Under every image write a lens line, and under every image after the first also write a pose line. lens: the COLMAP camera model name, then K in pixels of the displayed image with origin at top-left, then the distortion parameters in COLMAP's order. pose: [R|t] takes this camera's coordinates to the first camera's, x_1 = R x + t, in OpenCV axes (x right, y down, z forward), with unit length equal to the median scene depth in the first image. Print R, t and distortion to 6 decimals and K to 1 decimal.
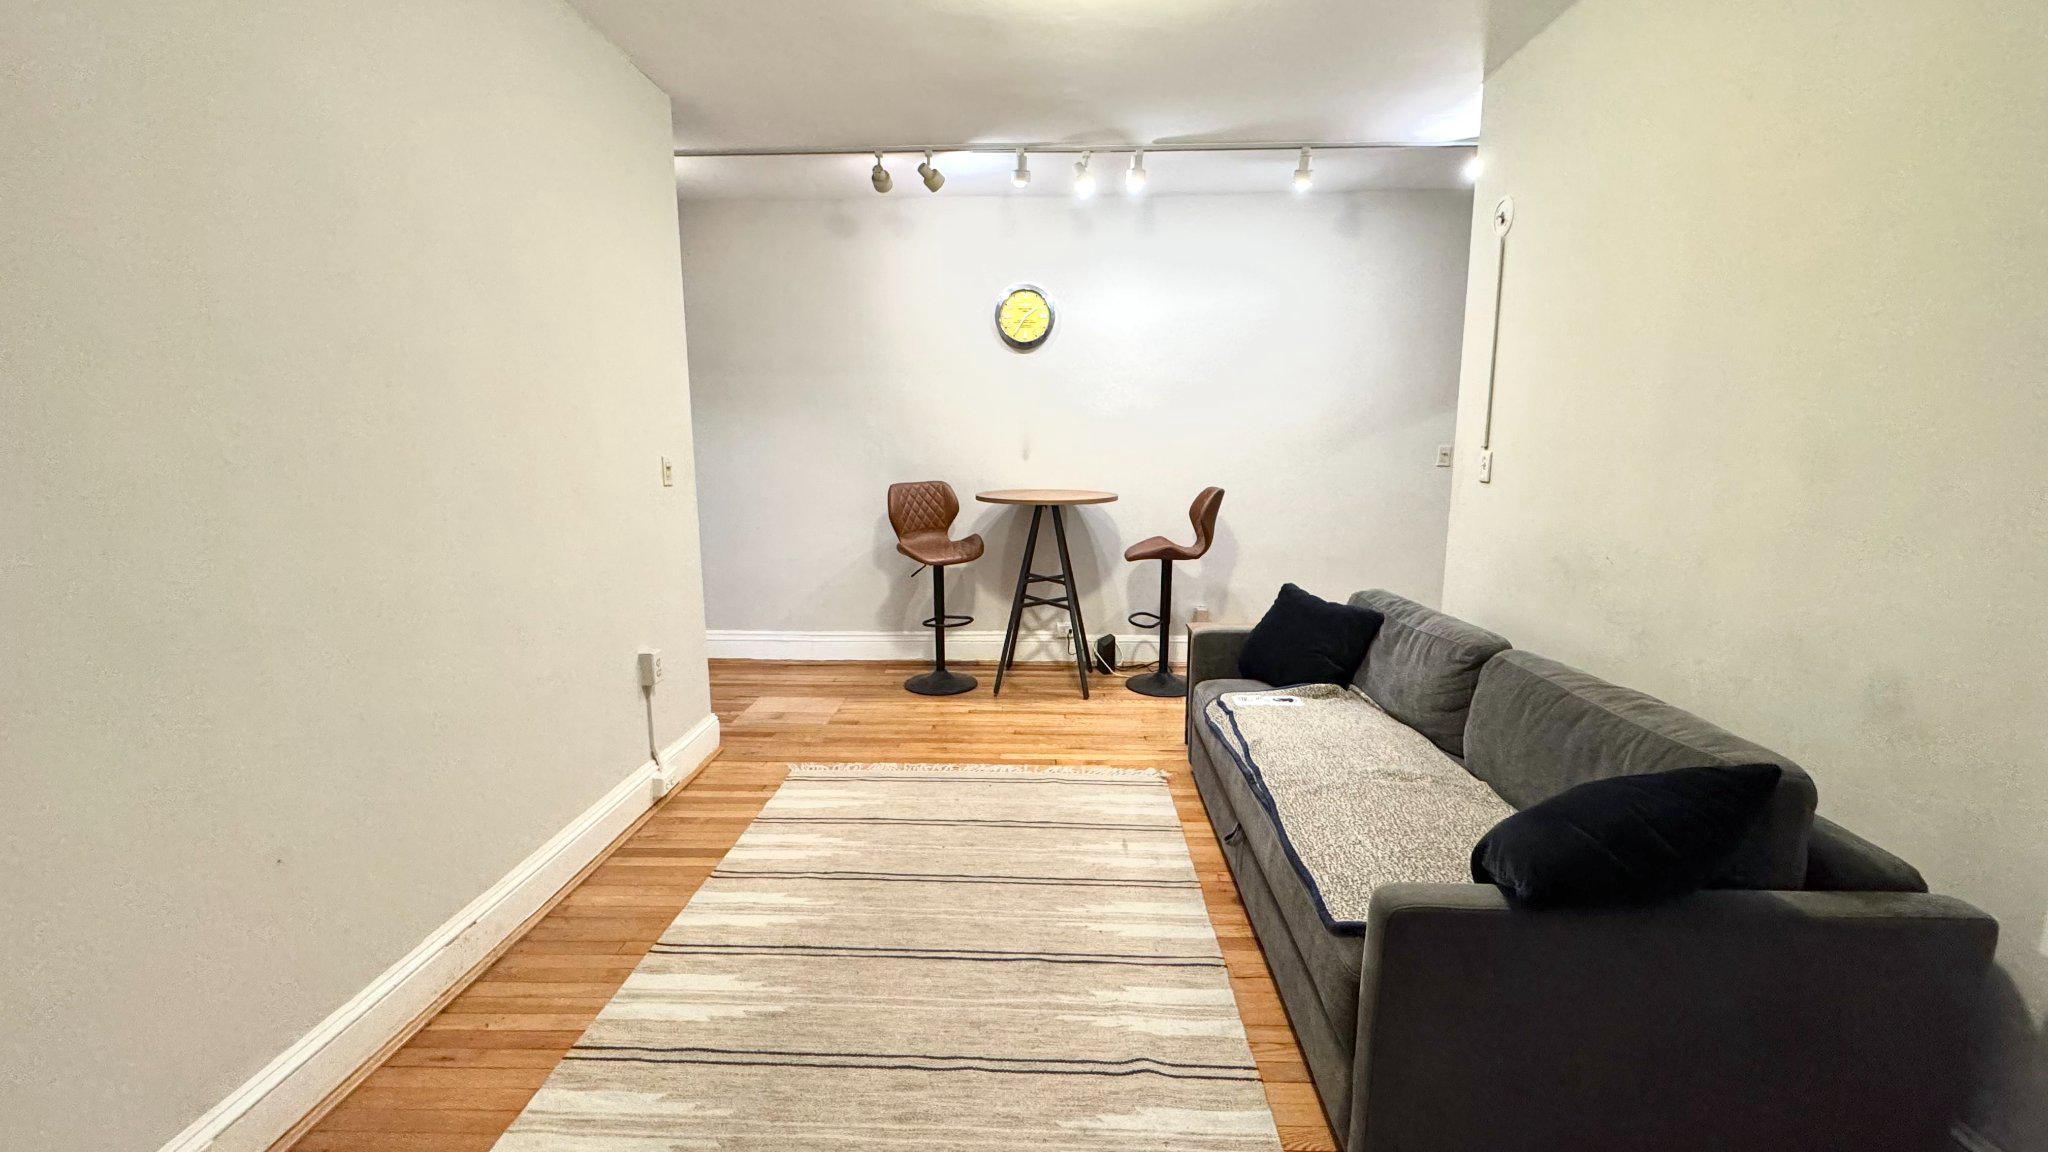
lens RADIAL K [[820.6, 0, 1024.2], [0, 820.6, 567.3], [0, 0, 1]] dist [0.004236, -0.000284]
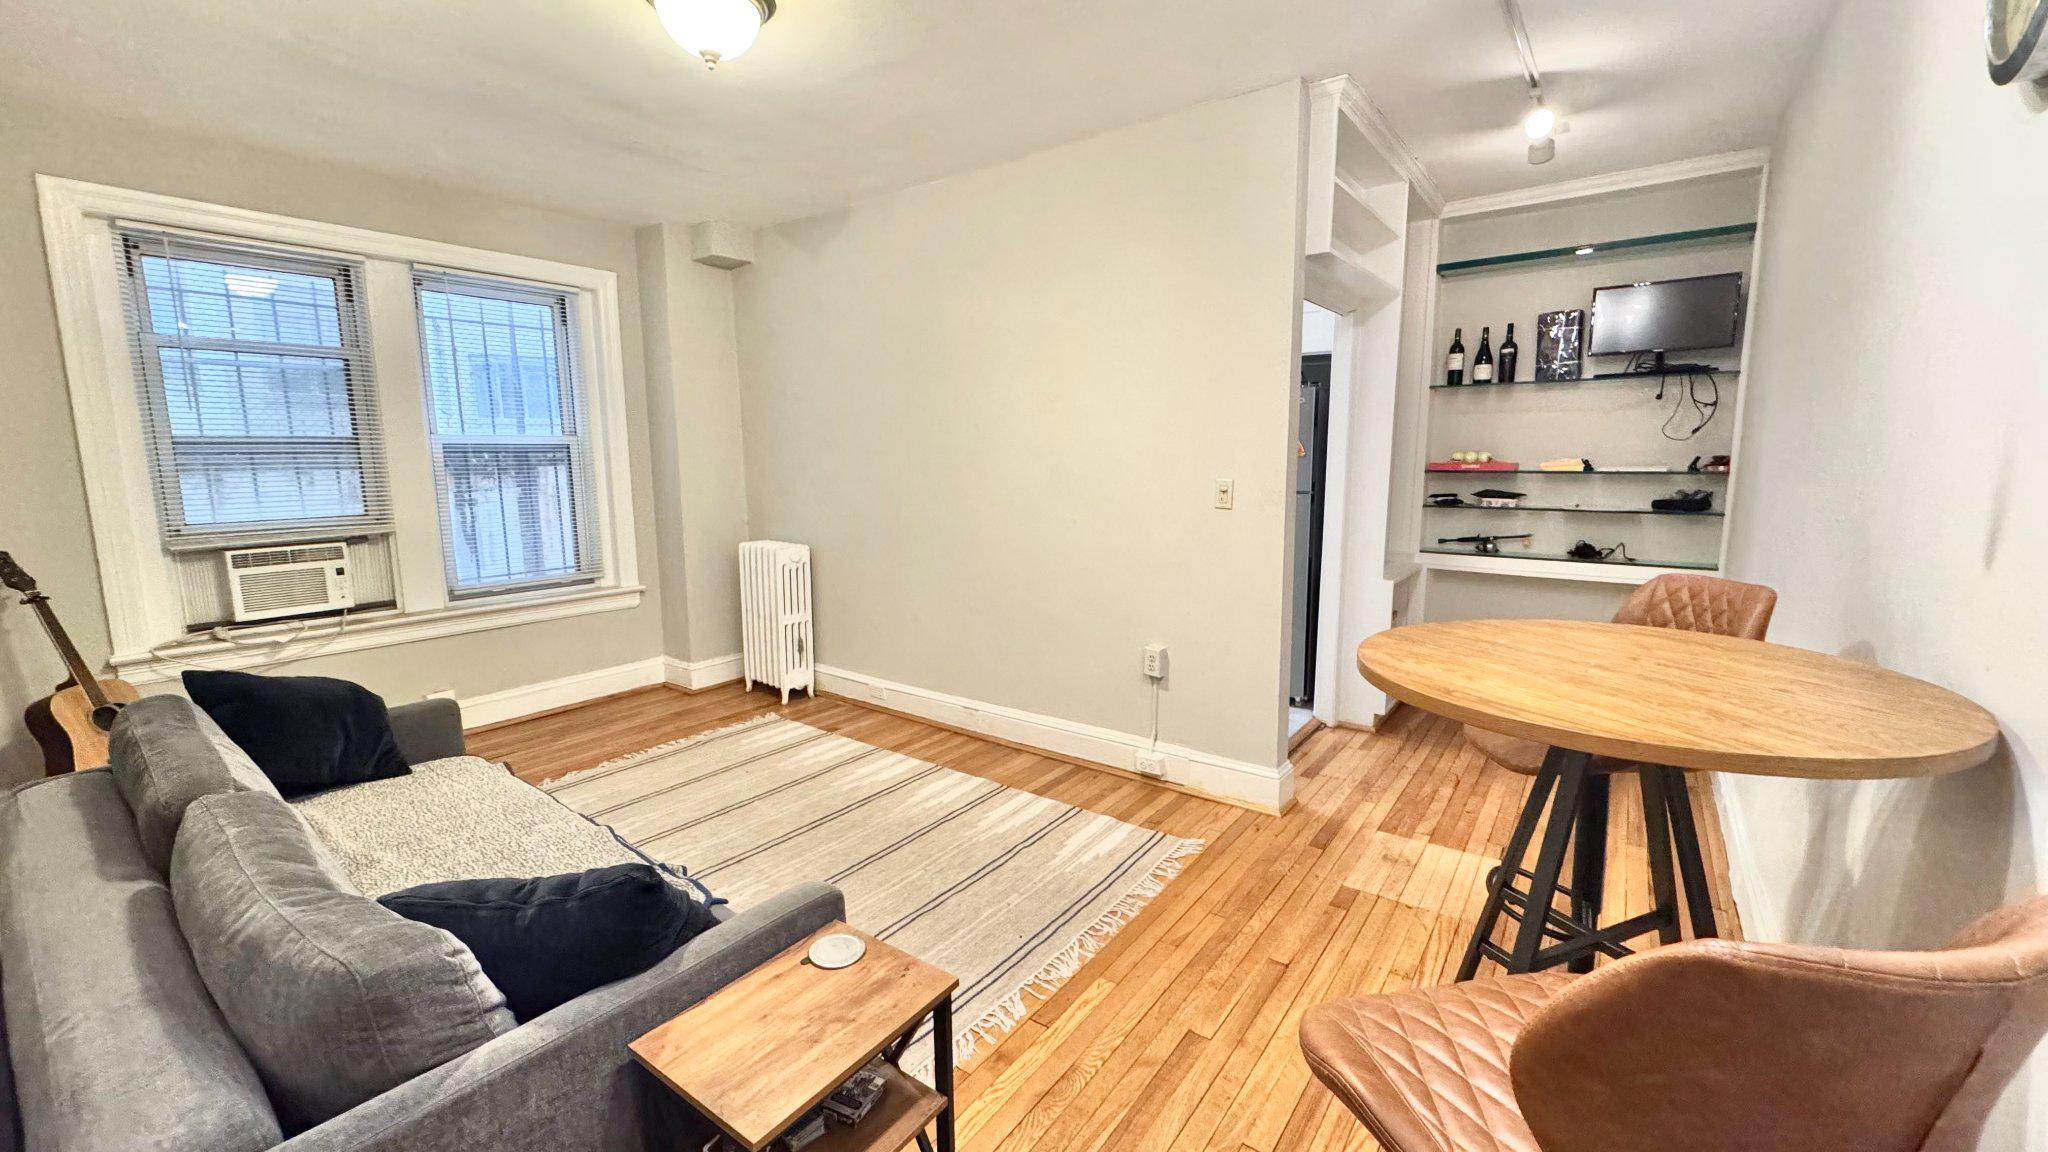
lens RADIAL K [[820.6, 0, 1014.0], [0, 820.6, 571.5], [0, 0, 1]] dist [0.004236, -0.000284]
pose [[-0.576084, 0.132511, -0.806578, 0.506785], [-0.113651, 0.964202, 0.239579, -0.224707], [0.809451, 0.229686, -0.540401, 1.298060]]
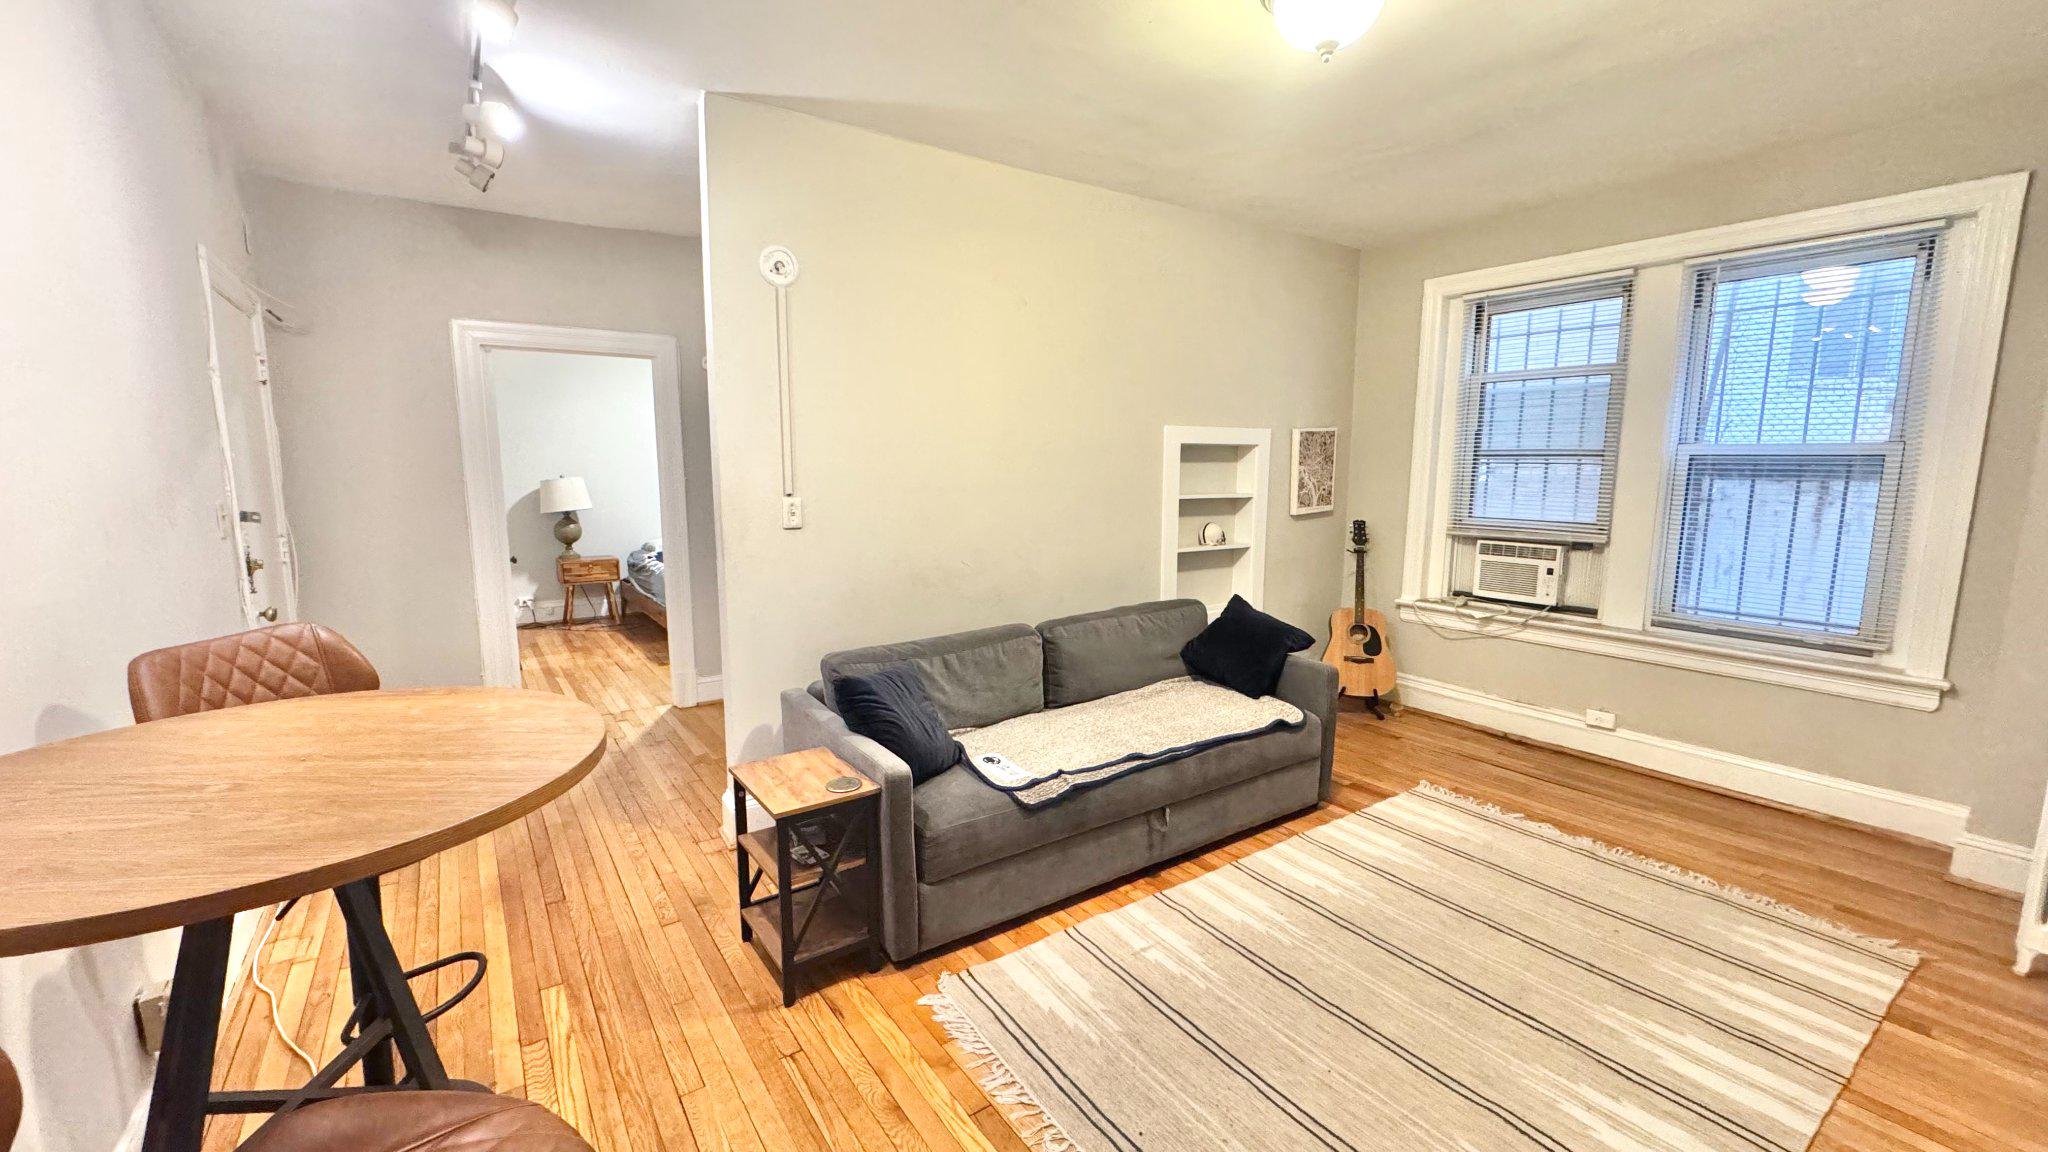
lens RADIAL K [[820.6, 0, 1020.3], [0, 820.6, 562.6], [0, 0, 1]] dist [0.004236, -0.000284]
pose [[-0.596765, -0.090224, 0.797327, -0.390747], [0.131022, 0.969366, 0.207755, -0.223259], [-0.791647, 0.228448, -0.566663, 1.266591]]
